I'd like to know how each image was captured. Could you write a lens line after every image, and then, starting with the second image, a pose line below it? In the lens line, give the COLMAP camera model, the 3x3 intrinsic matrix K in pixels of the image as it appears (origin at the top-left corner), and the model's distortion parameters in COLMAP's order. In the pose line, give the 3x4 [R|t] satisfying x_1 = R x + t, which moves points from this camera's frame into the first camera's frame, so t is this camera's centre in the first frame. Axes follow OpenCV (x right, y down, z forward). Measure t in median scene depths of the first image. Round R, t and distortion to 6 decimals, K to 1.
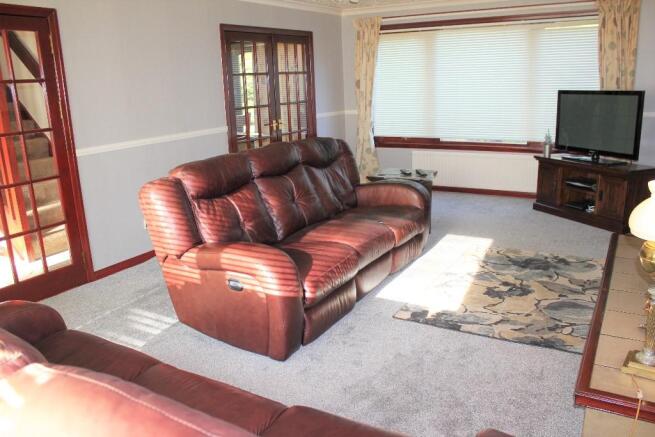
lens RADIAL K [[543.4, 0, 327.5], [0, 543.4, 218.5], [0, 0, 1]] dist [-0.045339, 0.003060]
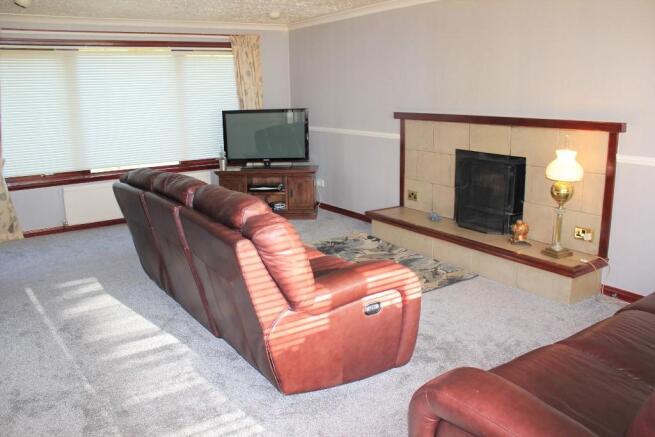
lens RADIAL K [[562.1, 0, 327.5], [0, 562.1, 218.5], [0, 0, 1]] dist [-0.107550, 0.005097]
pose [[0.428169, -0.175467, 0.886500, -0.703821], [0.230122, 0.969801, 0.080809, -0.084100], [-0.873908, 0.169403, 0.455618, 0.413776]]
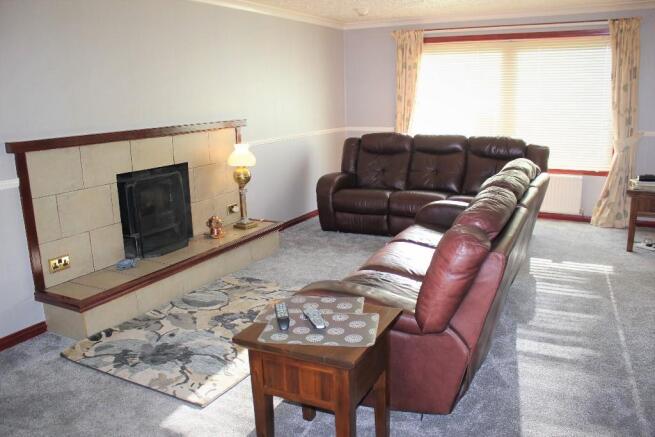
lens RADIAL K [[543.4, 0, 327.5], [0, 543.4, 218.5], [0, 0, 1]] dist [-0.045339, 0.003060]
pose [[-0.994150, 0.103077, -0.032263, 0.163740], [0.077400, 0.888233, 0.452826, -0.389085], [0.075333, 0.447680, -0.891015, 1.563176]]
